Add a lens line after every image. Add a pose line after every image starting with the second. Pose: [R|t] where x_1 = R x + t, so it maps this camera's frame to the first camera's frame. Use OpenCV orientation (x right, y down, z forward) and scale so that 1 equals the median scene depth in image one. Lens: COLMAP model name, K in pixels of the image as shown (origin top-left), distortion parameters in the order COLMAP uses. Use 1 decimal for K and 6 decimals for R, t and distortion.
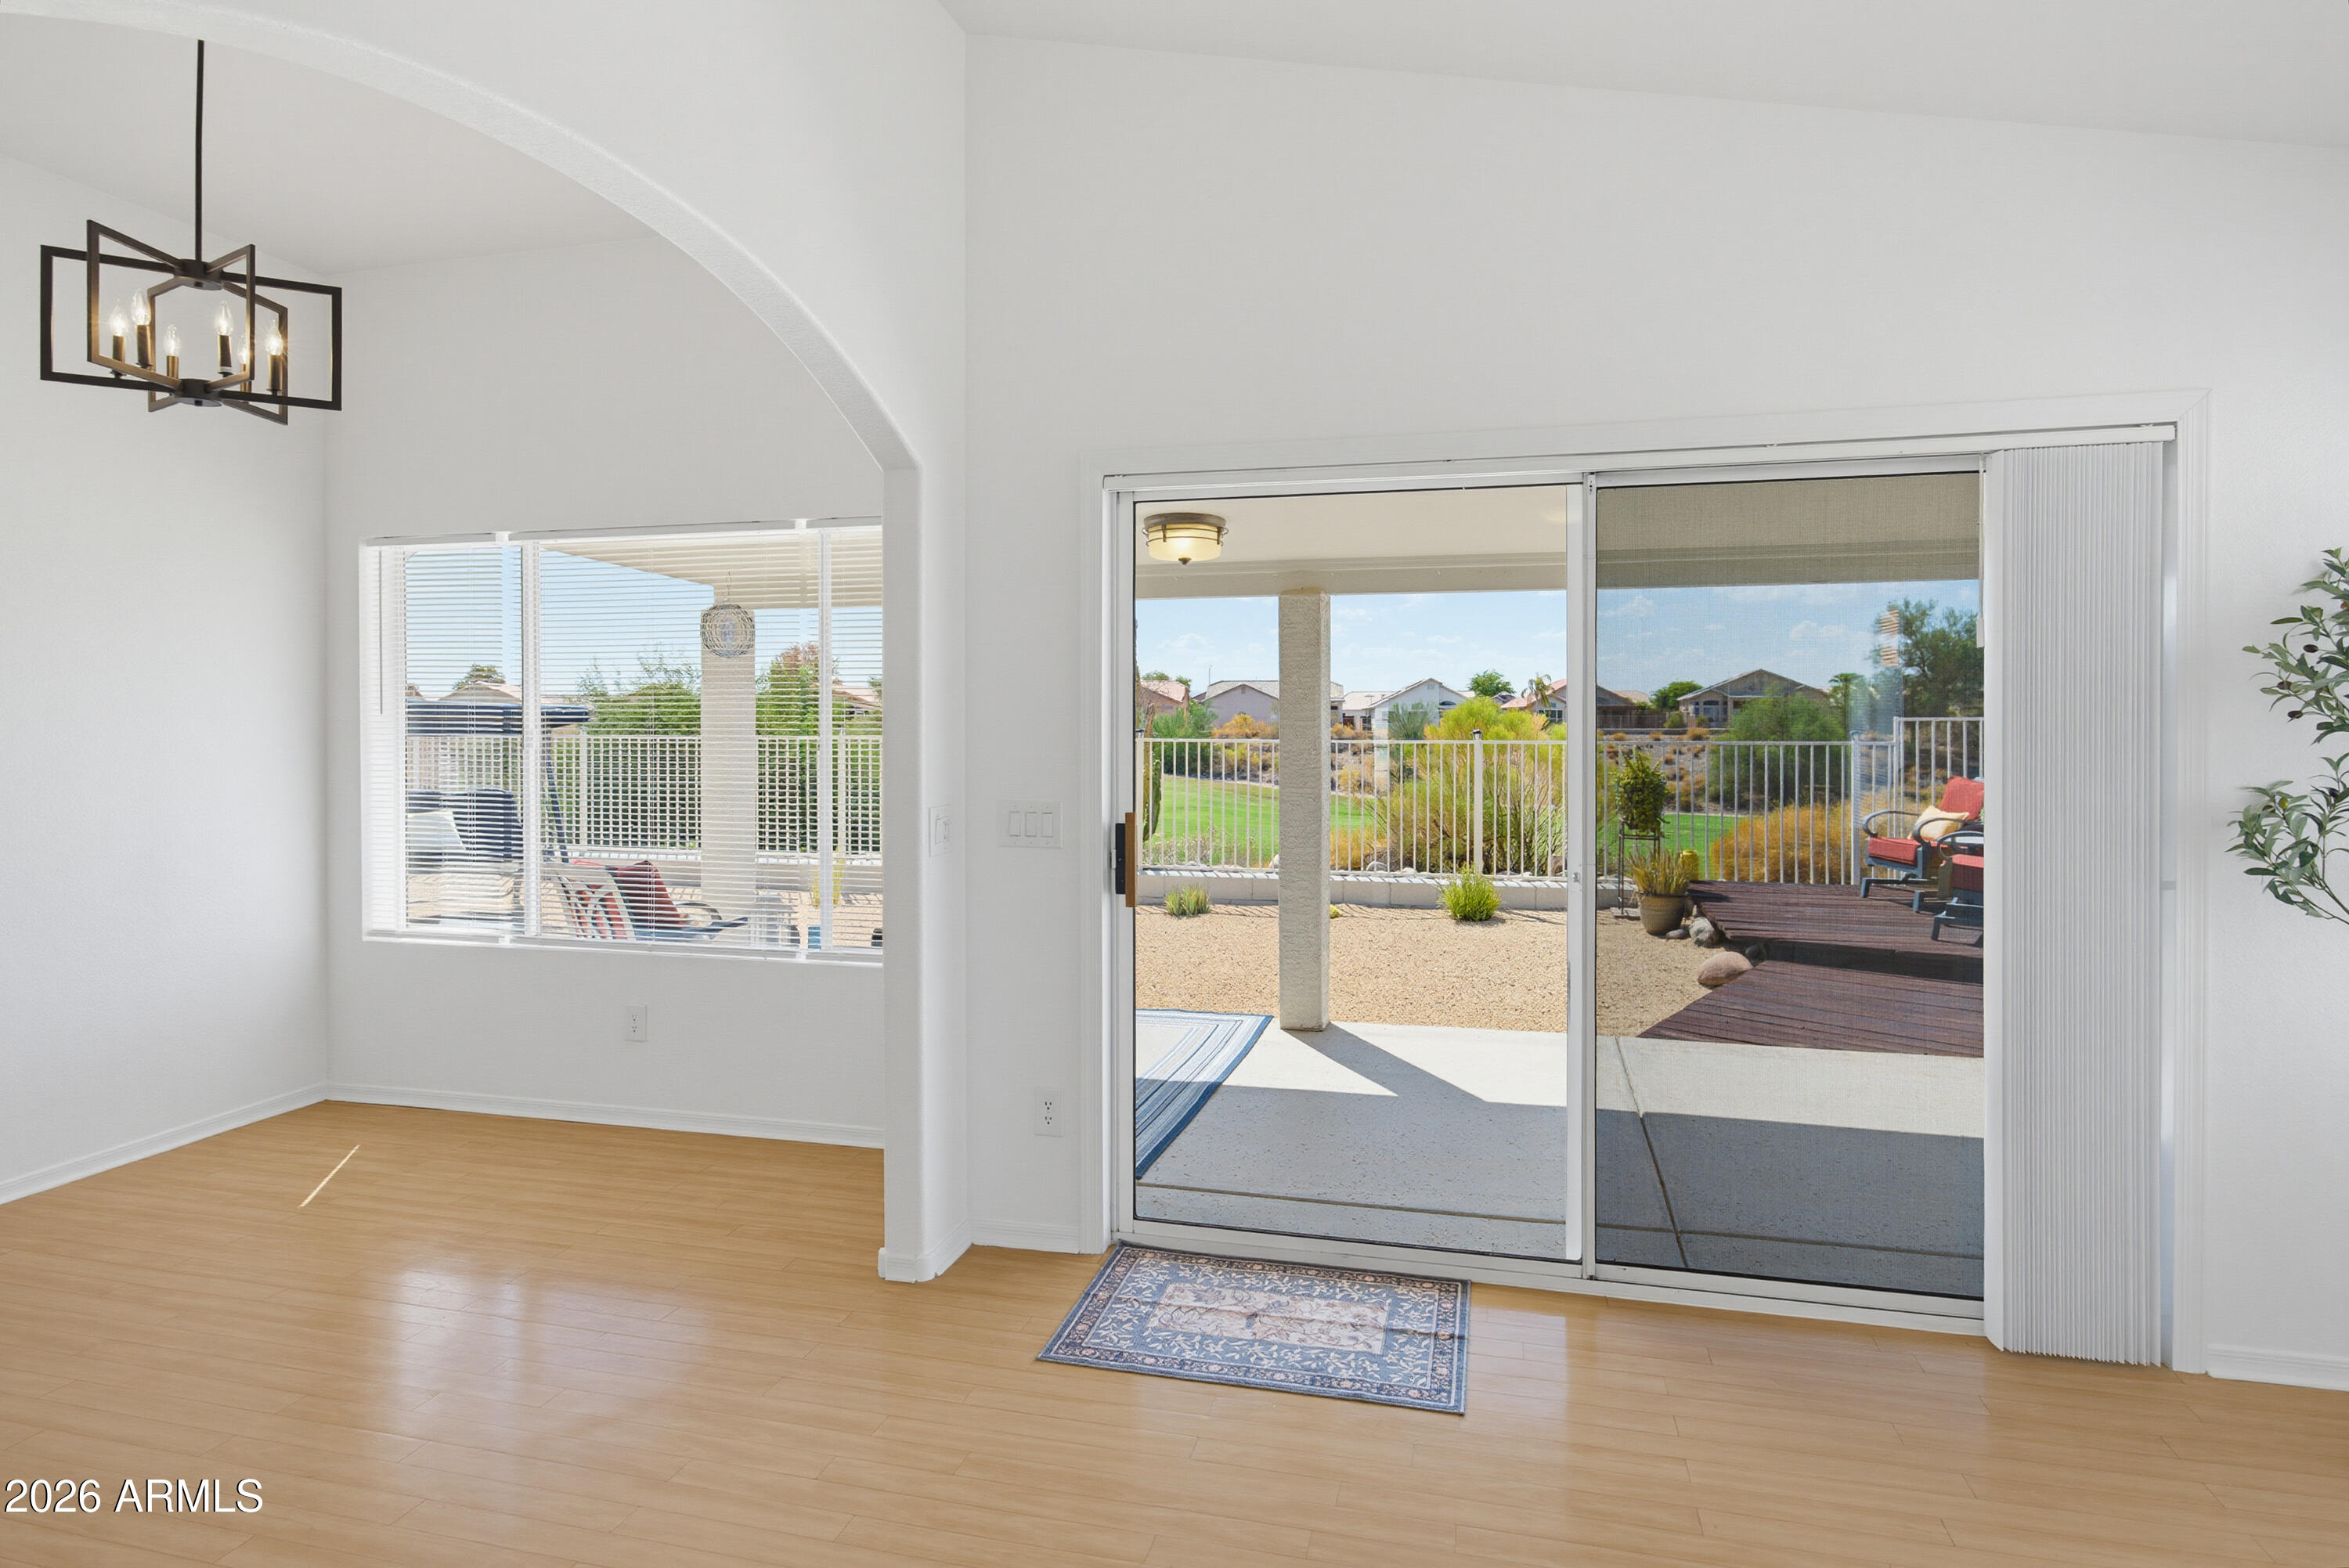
lens RADIAL K [[1251.5, 0, 1196.5], [0, 1251.5, 723.3], [0, 0, 1]] dist [0.001009, -0.000609]
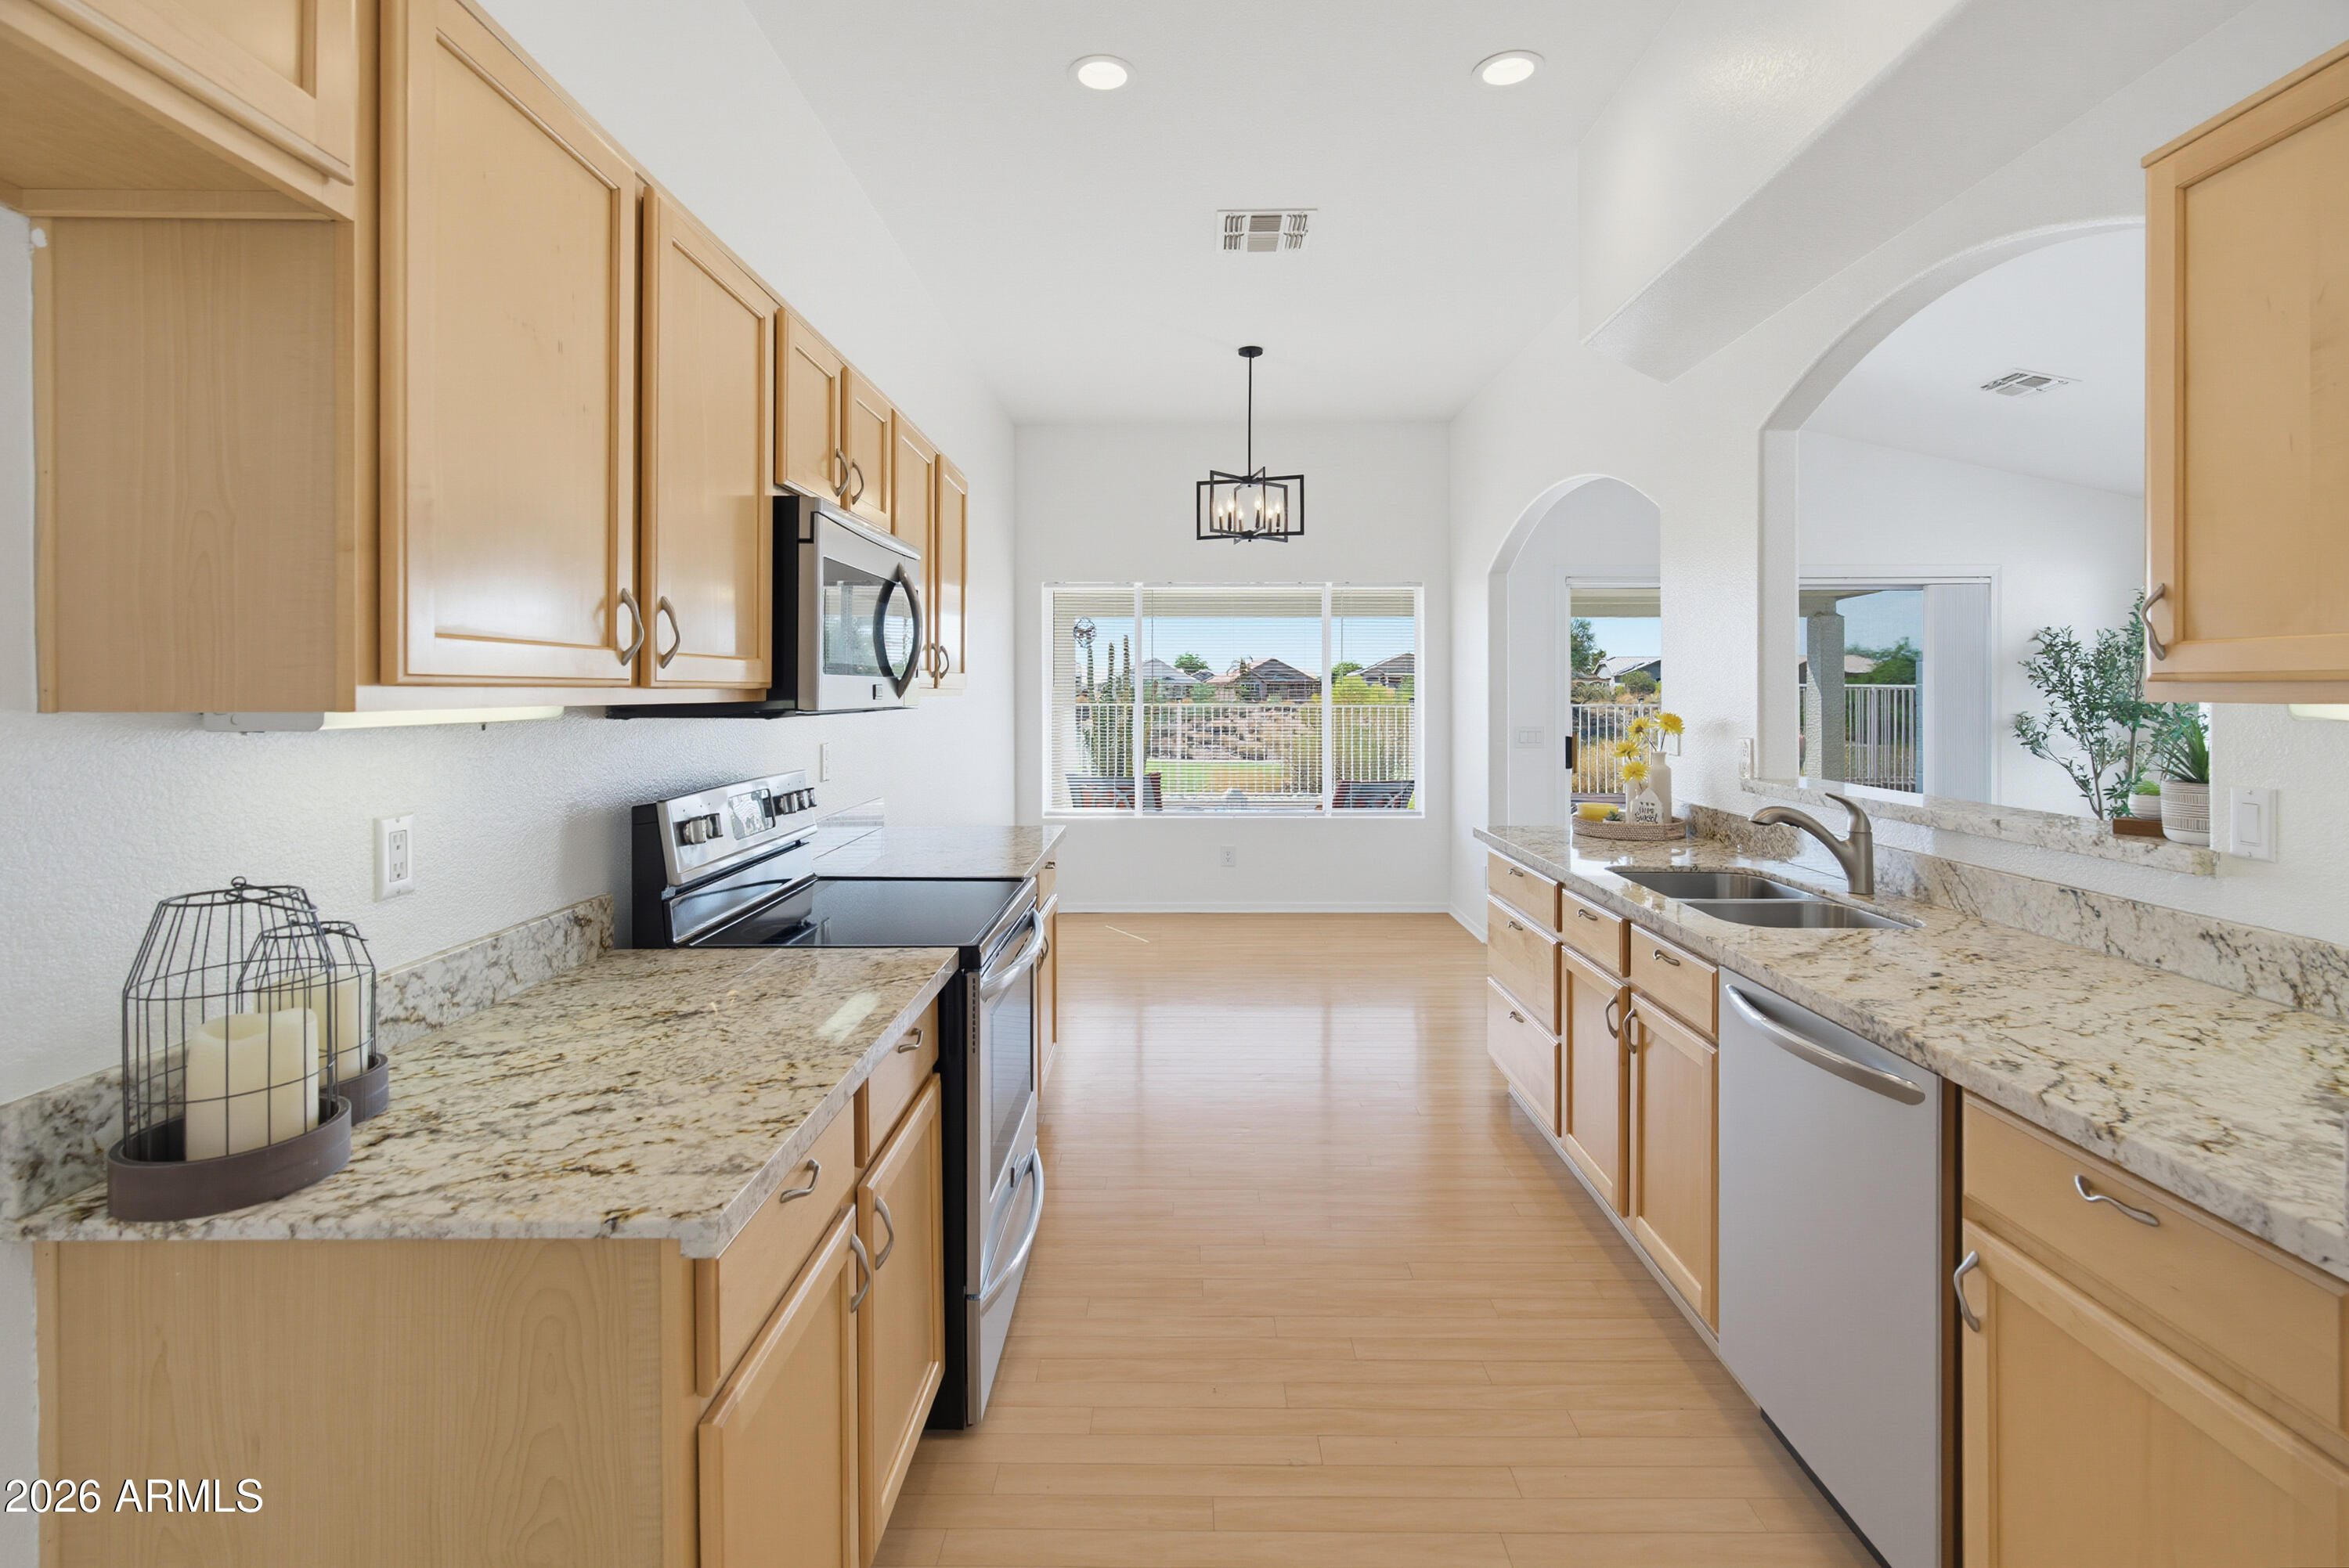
lens RADIAL K [[1081.5, 0, 1181.1], [0, 1081.5, 700.2], [0, 0, 1]] dist [-0.001988, 0.001232]
pose [[0.972279, -0.001279, 0.233820, -0.823399], [0.000193, 0.999989, 0.004668, 0.006043], [-0.233823, -0.004493, 0.972269, -0.477858]]
